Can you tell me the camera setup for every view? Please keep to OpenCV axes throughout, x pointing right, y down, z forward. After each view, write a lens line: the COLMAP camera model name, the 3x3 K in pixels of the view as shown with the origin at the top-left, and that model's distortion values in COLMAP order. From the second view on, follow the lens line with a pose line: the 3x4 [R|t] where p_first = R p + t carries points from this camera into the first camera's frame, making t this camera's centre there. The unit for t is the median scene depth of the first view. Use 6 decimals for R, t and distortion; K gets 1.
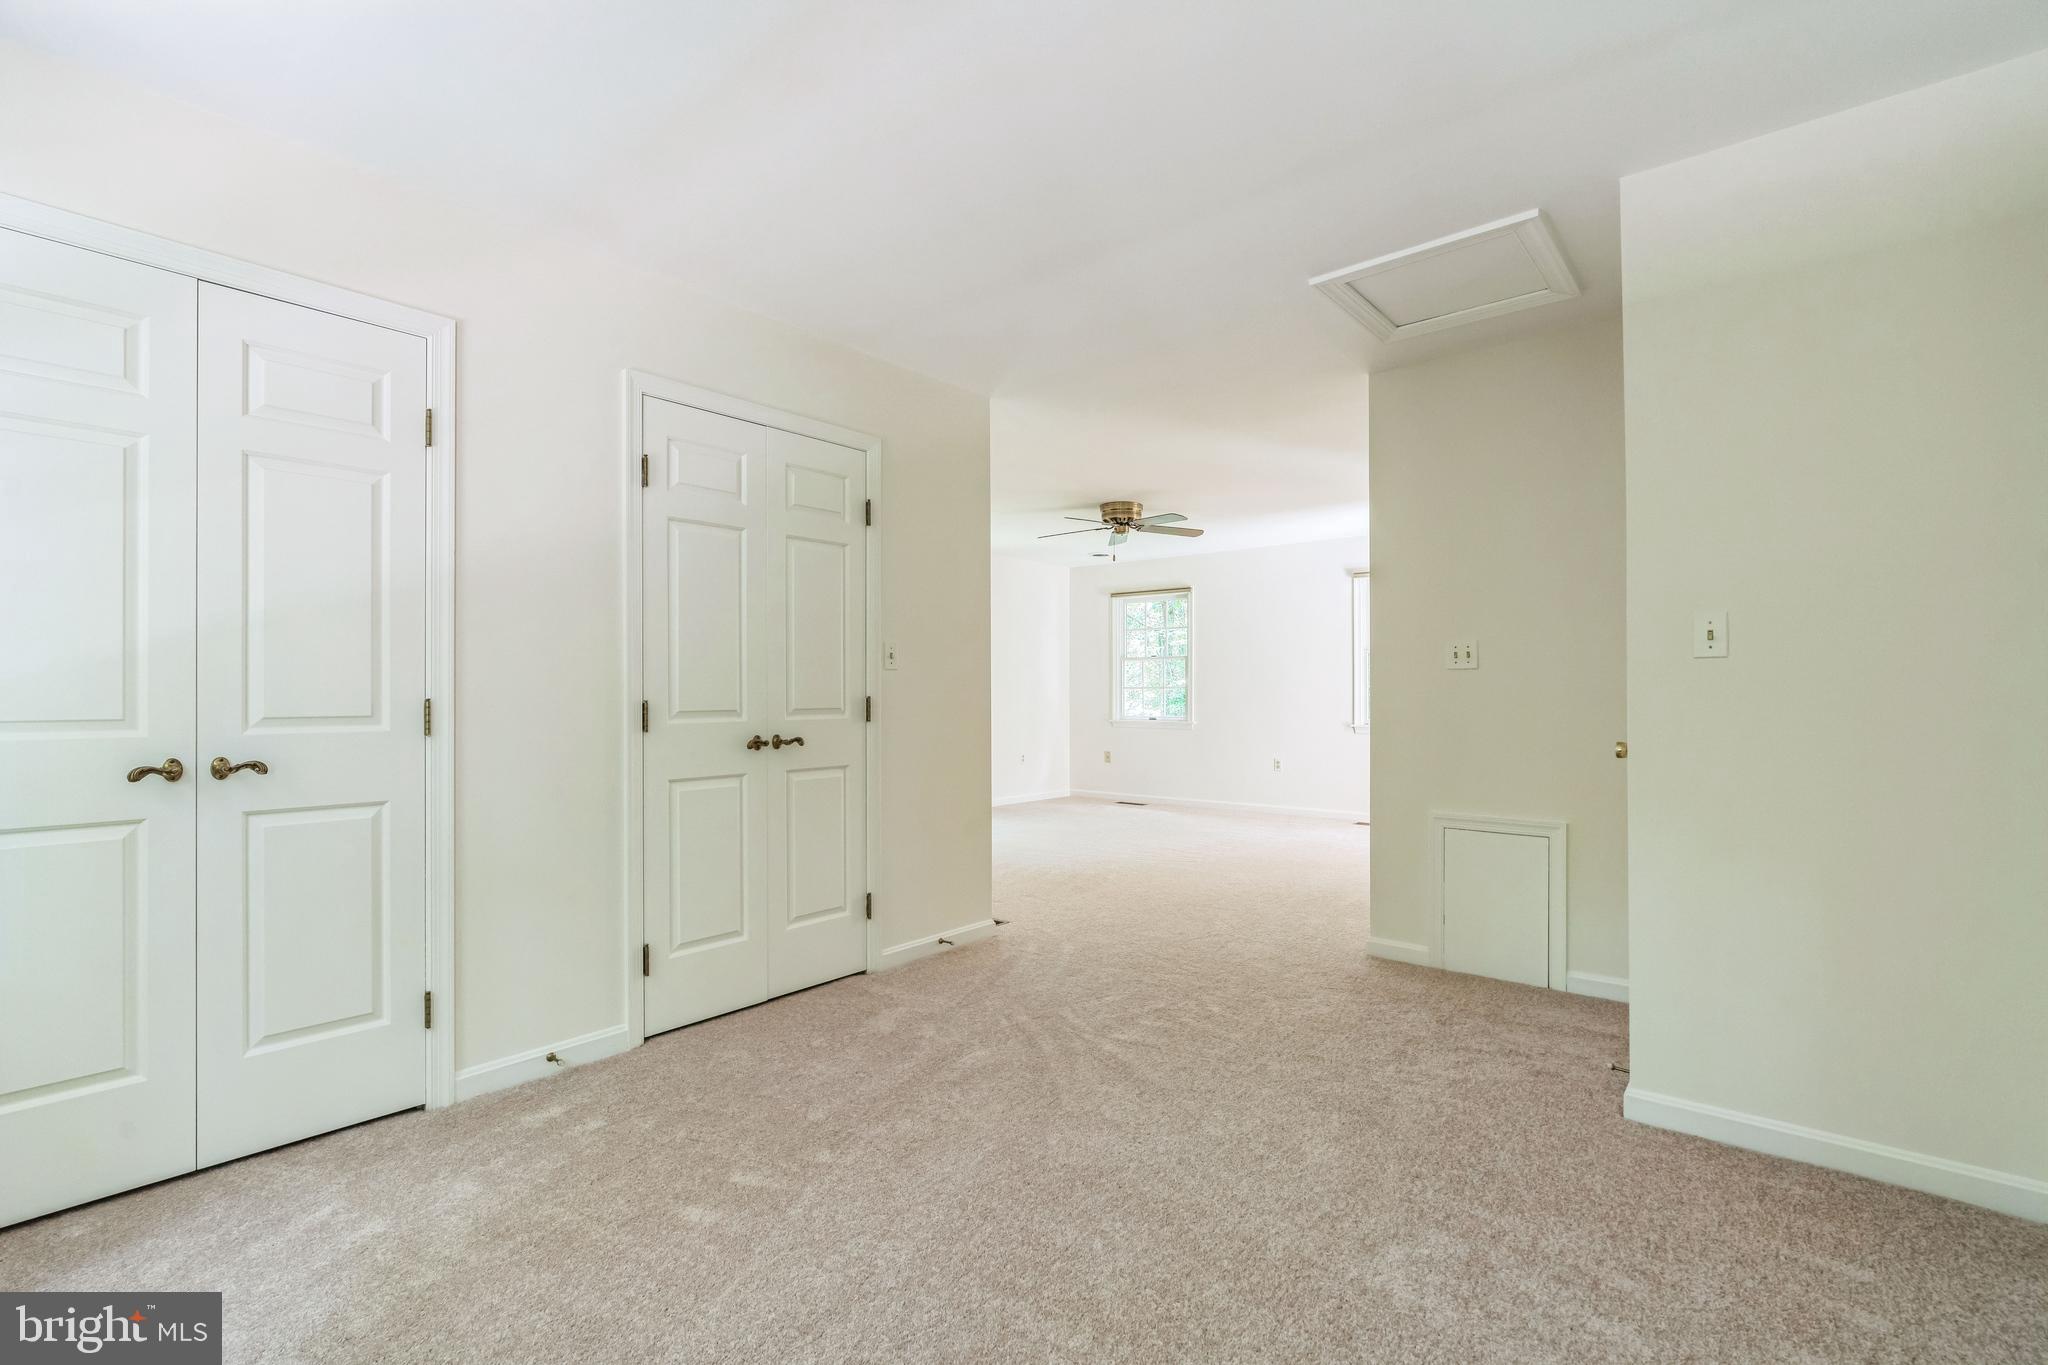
lens RADIAL K [[918.5, 0, 1024.6], [0, 918.5, 688.9], [0, 0, 1]] dist [-0.010201, 0.000793]
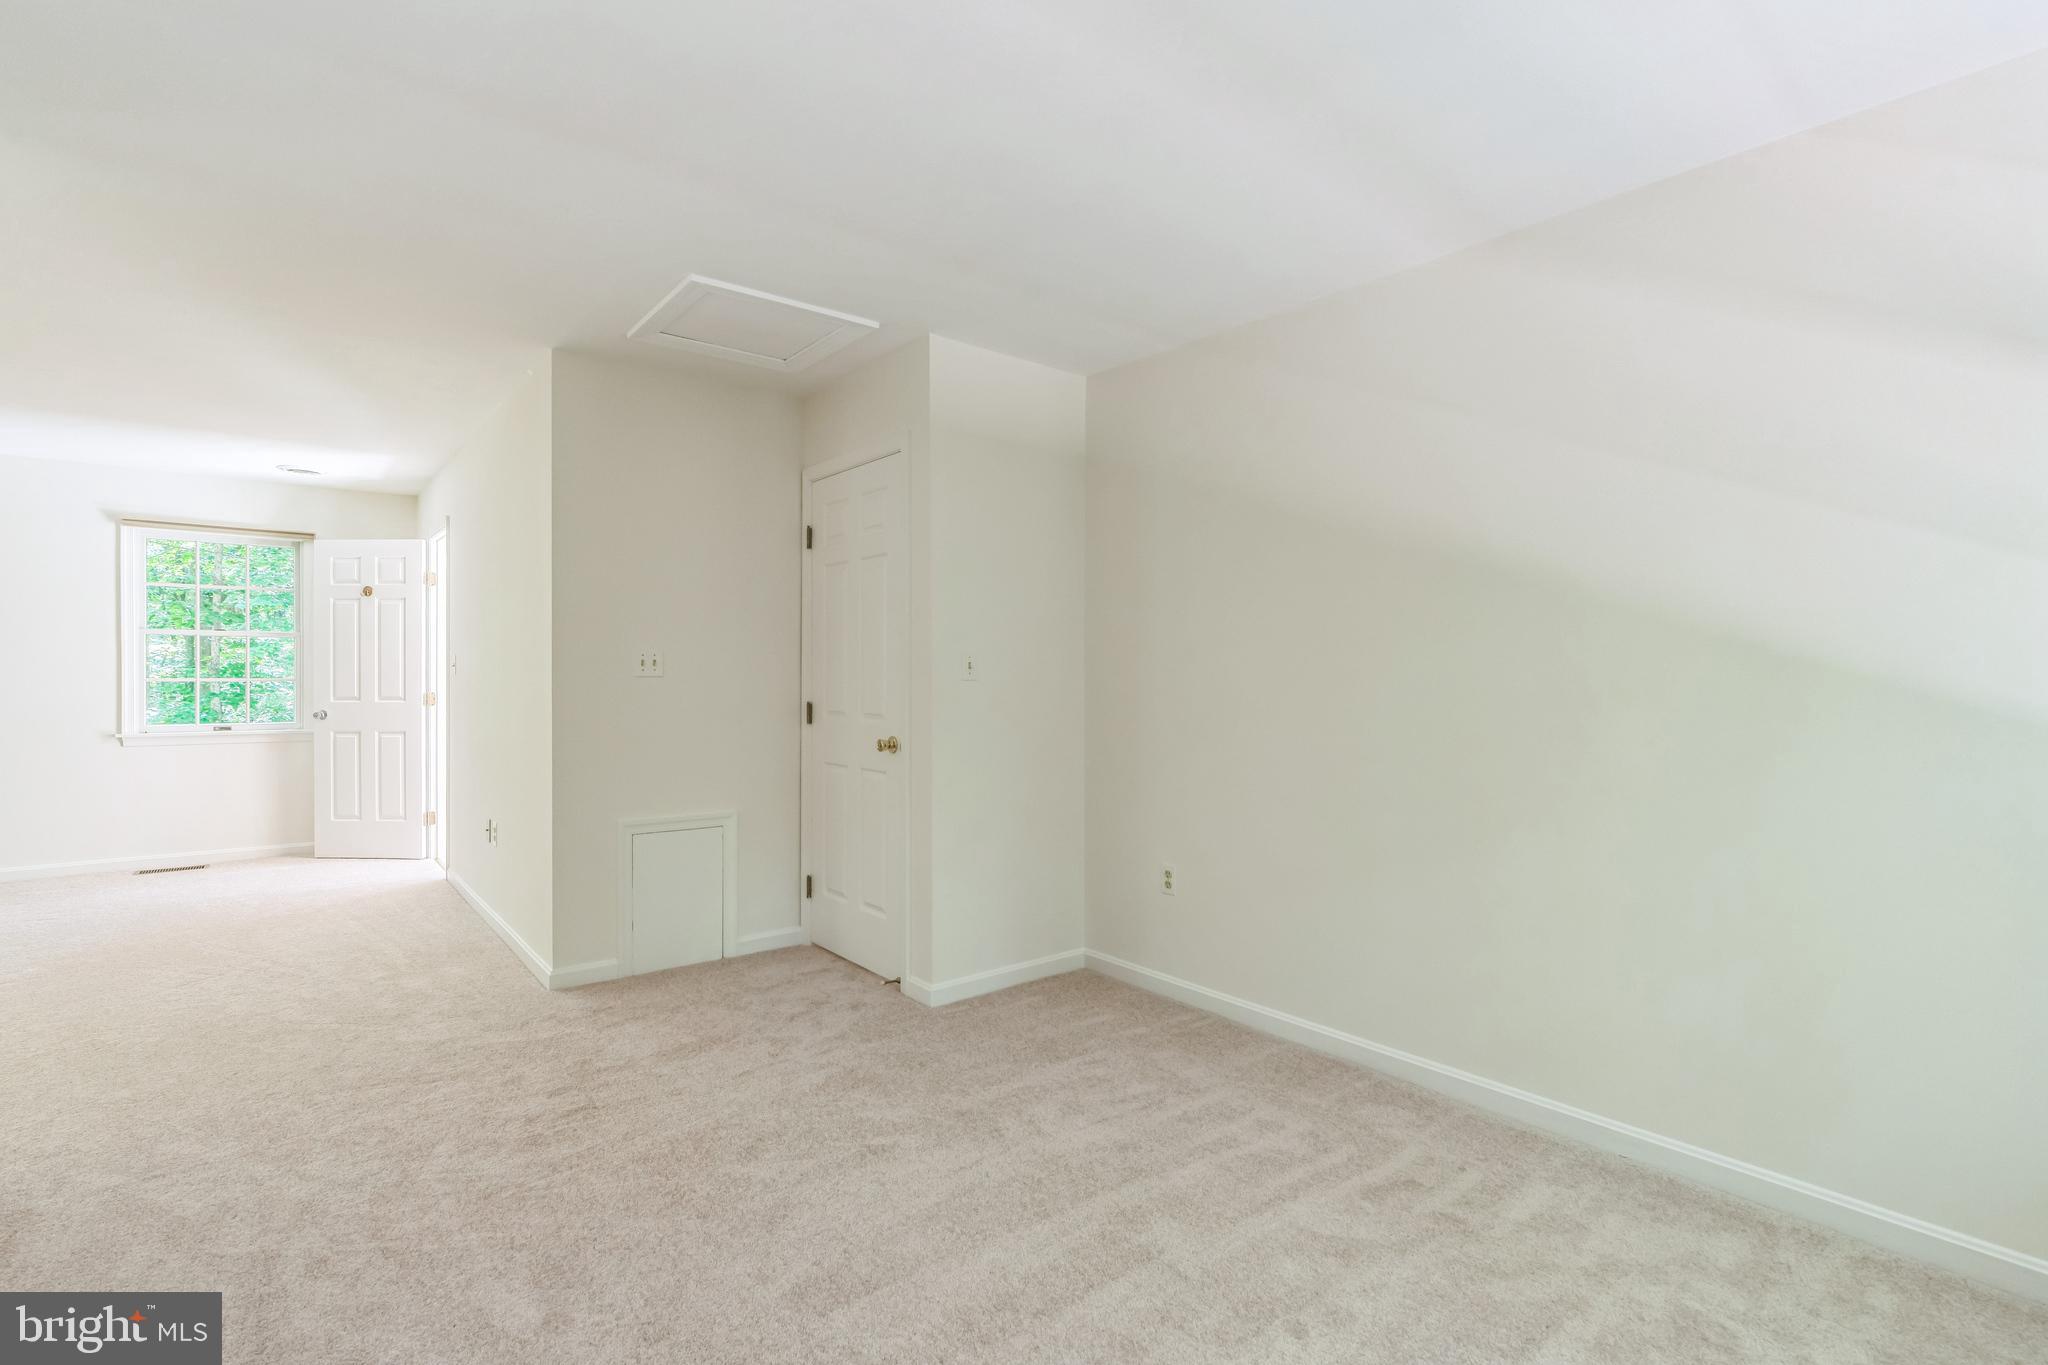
lens RADIAL K [[918.5, 0, 1040.2], [0, 918.5, 683.9], [0, 0, 1]] dist [-0.010201, 0.000793]
pose [[0.152862, 0.009425, 0.988203, -0.531489], [-0.016861, 0.999834, -0.006928, -0.015548], [-0.988104, -0.015603, 0.152996, 0.463899]]
